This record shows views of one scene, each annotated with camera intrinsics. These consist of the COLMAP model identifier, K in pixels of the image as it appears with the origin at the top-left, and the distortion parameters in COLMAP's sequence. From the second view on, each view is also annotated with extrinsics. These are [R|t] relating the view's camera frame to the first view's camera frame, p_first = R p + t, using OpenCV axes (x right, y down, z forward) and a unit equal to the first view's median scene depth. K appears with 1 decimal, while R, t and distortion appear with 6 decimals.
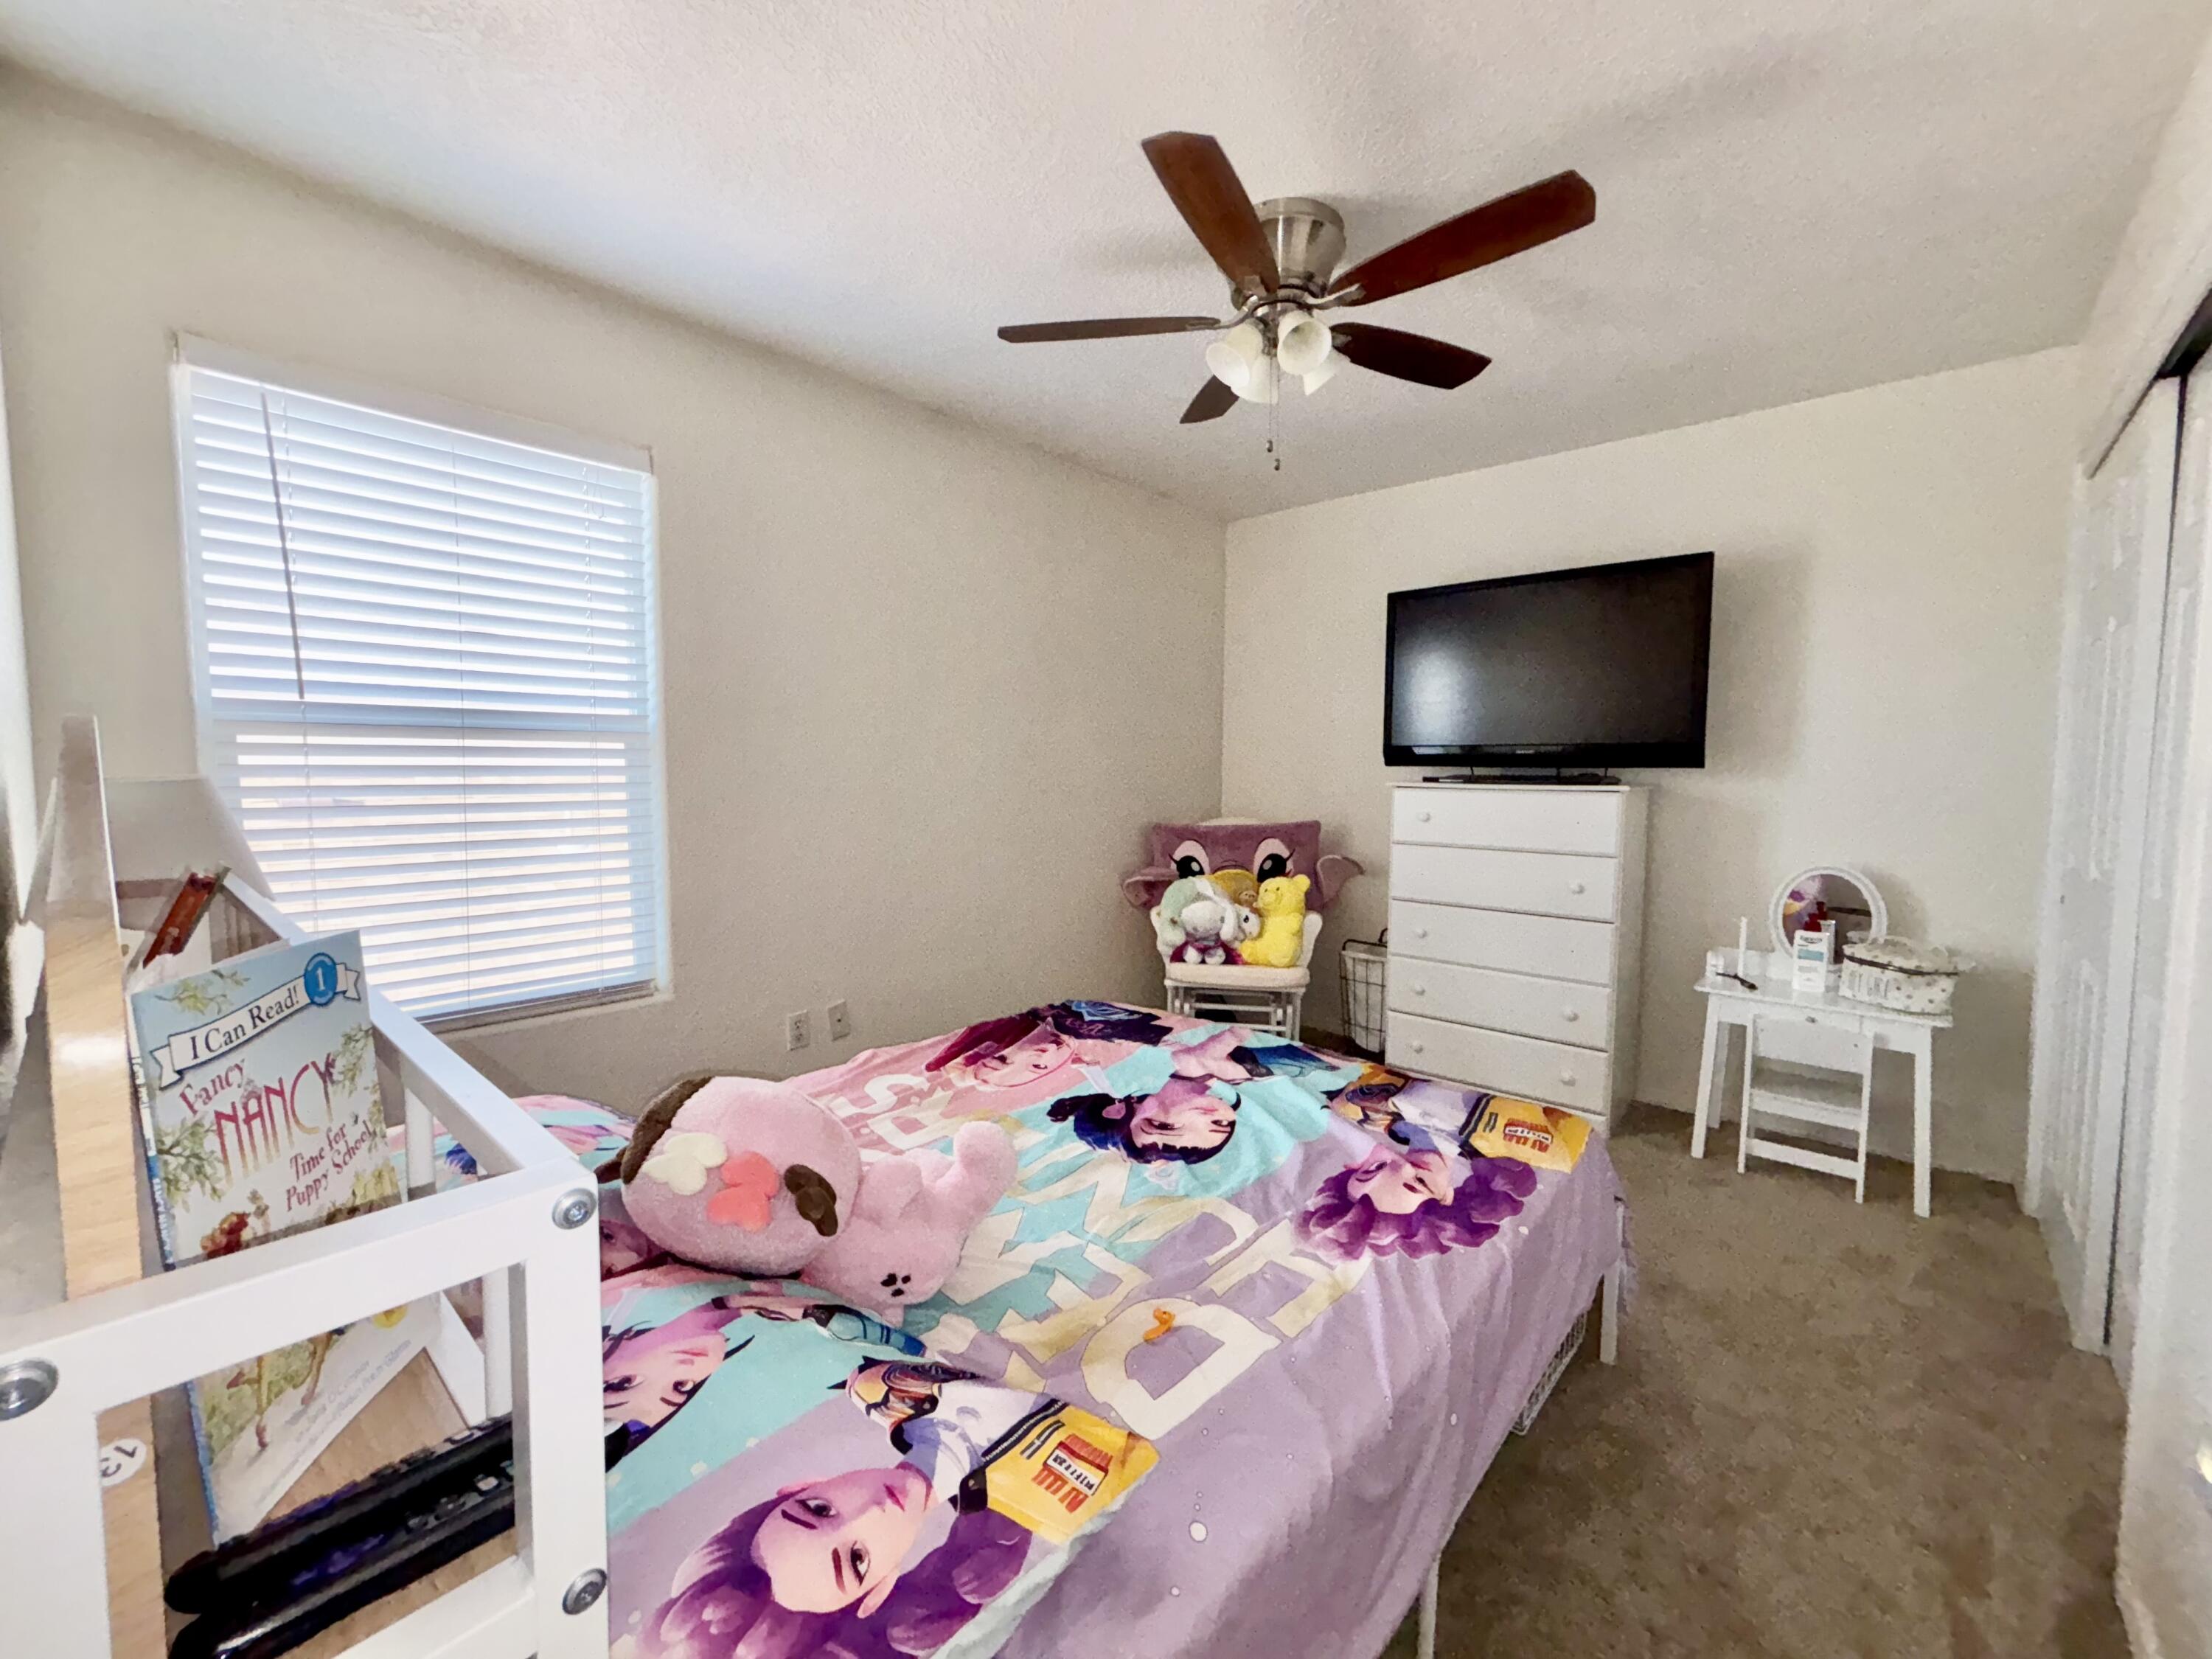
lens RADIAL K [[894.9, 0, 1106.0], [0, 894.9, 829.5], [0, 0, 1]] dist [0.000459, 0.000007]
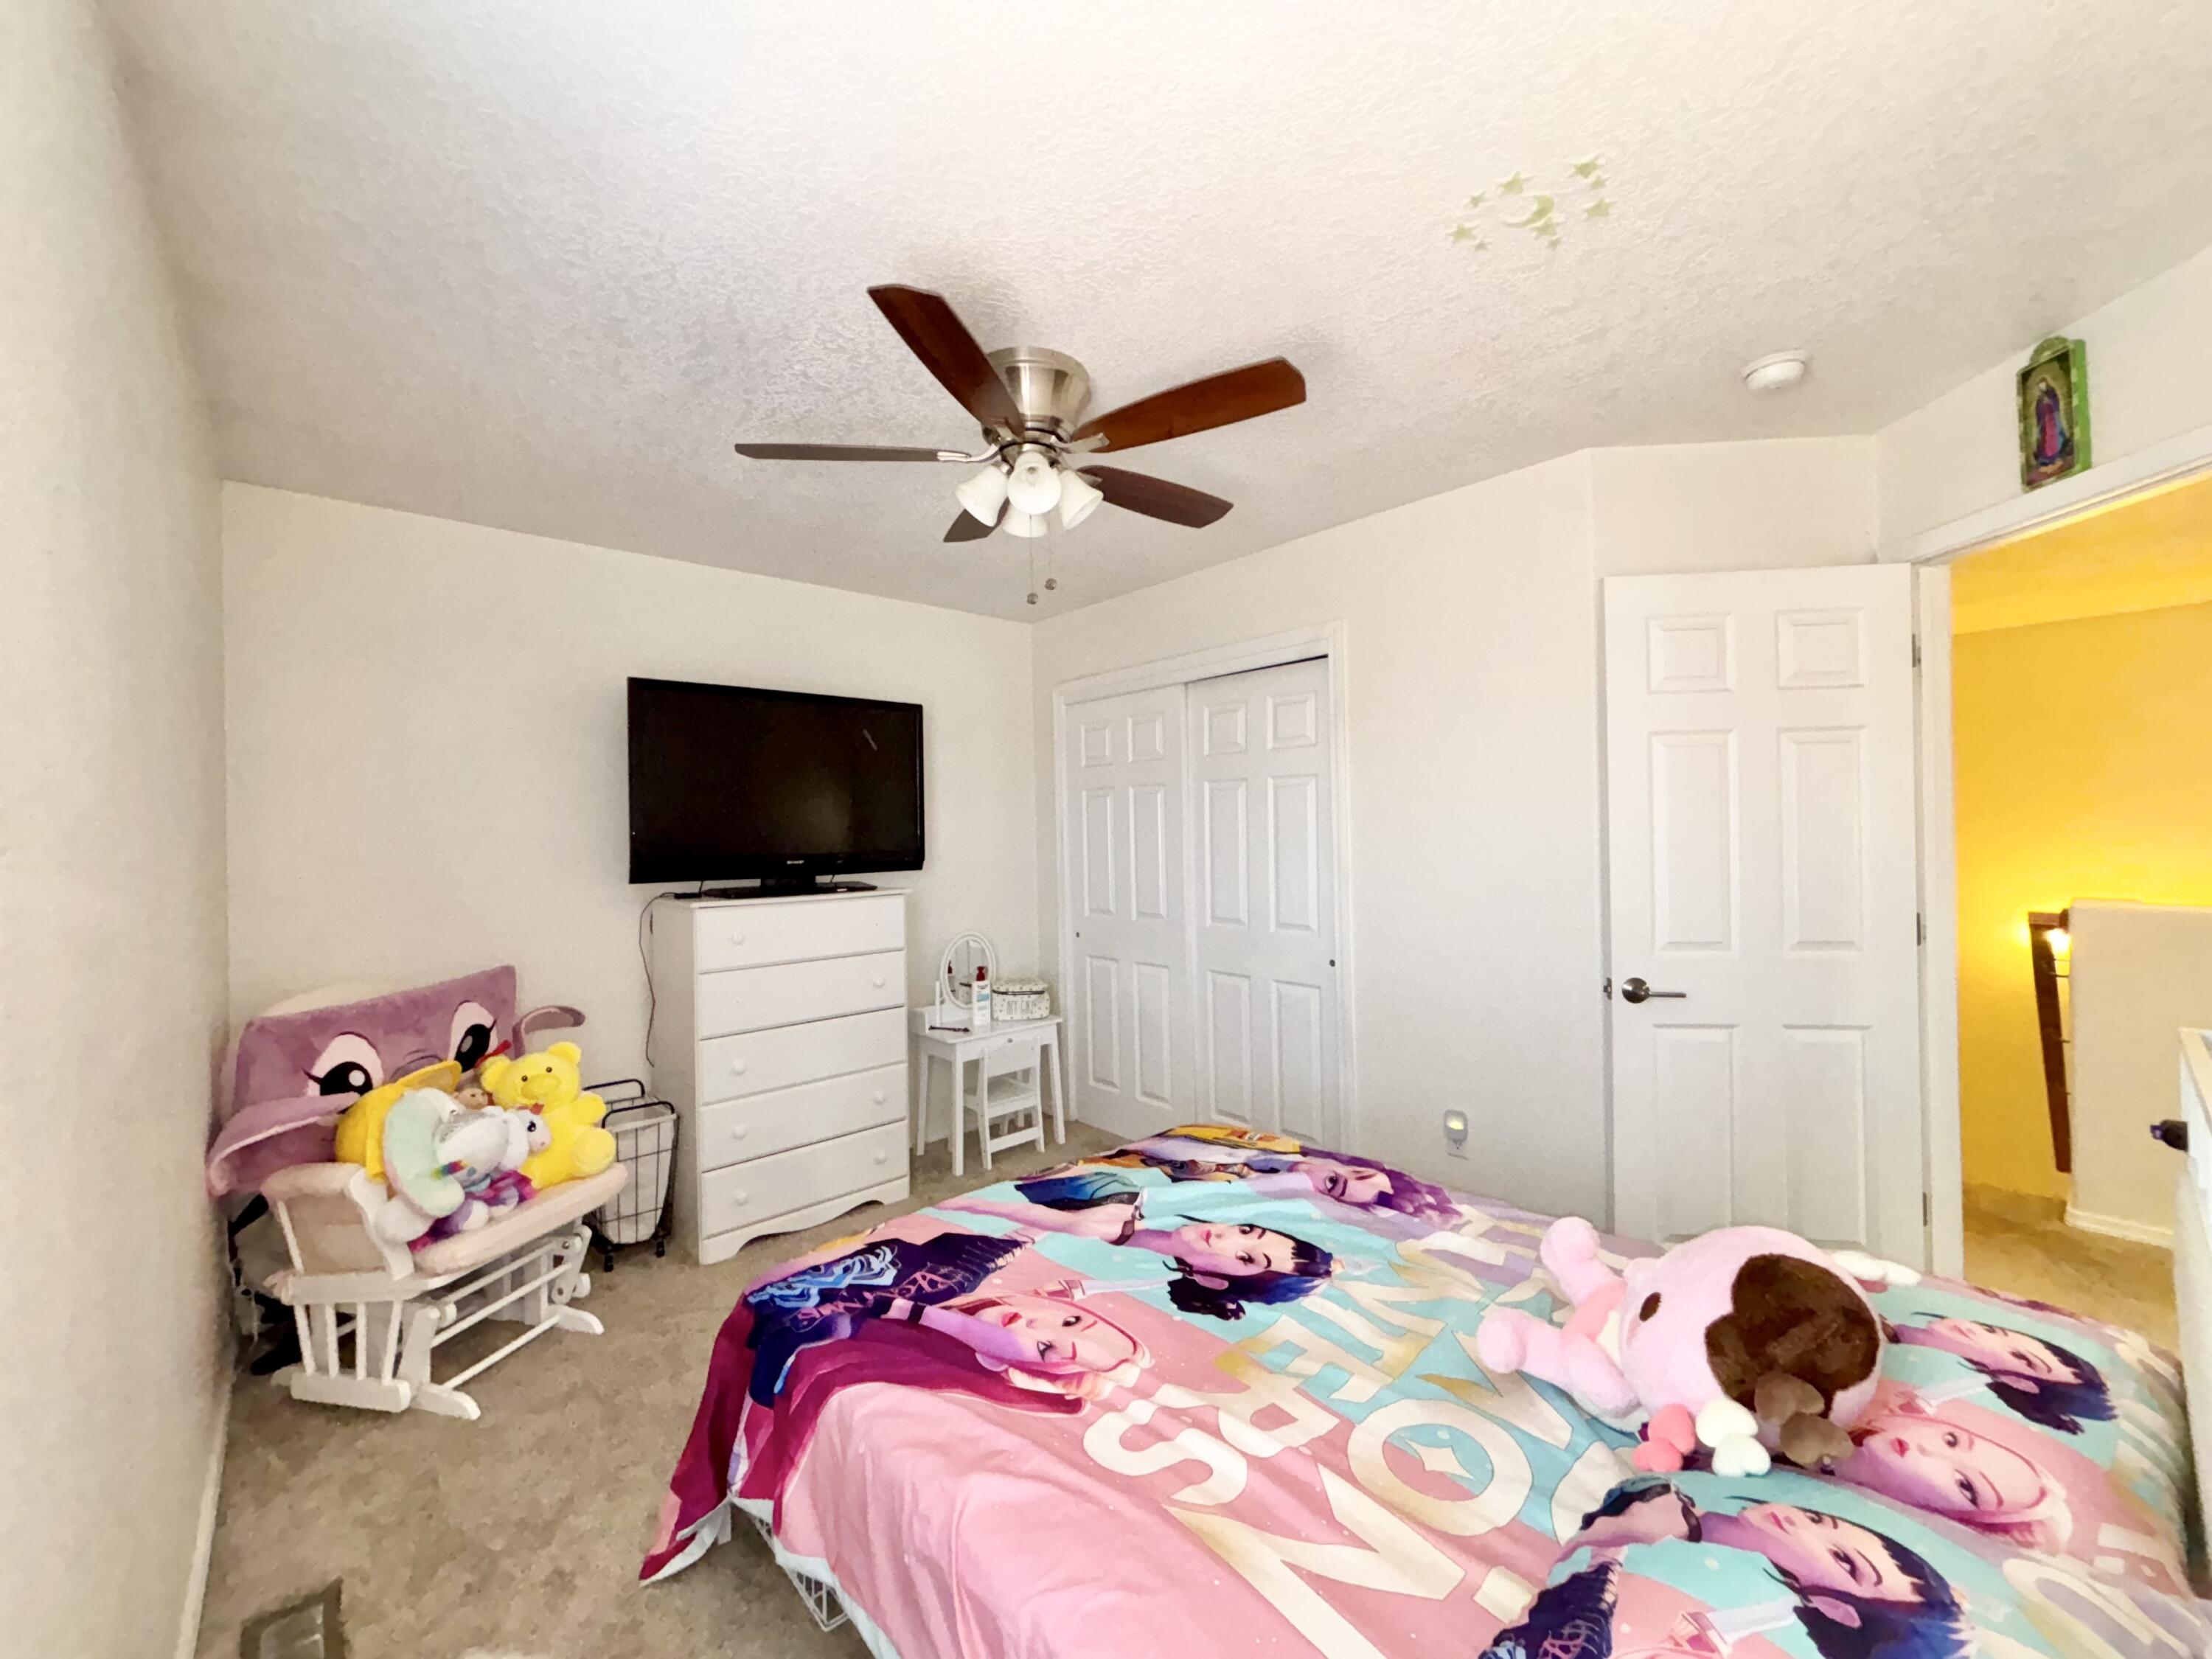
lens RADIAL K [[894.9, 0, 1106.0], [0, 894.9, 829.5], [0, 0, 1]] dist [0.000459, 0.000007]
pose [[0.107465, -0.008821, 0.994170, -0.746178], [0.091534, 0.995801, -0.001058, -0.130816], [-0.989986, 0.091114, 0.107821, 0.781592]]
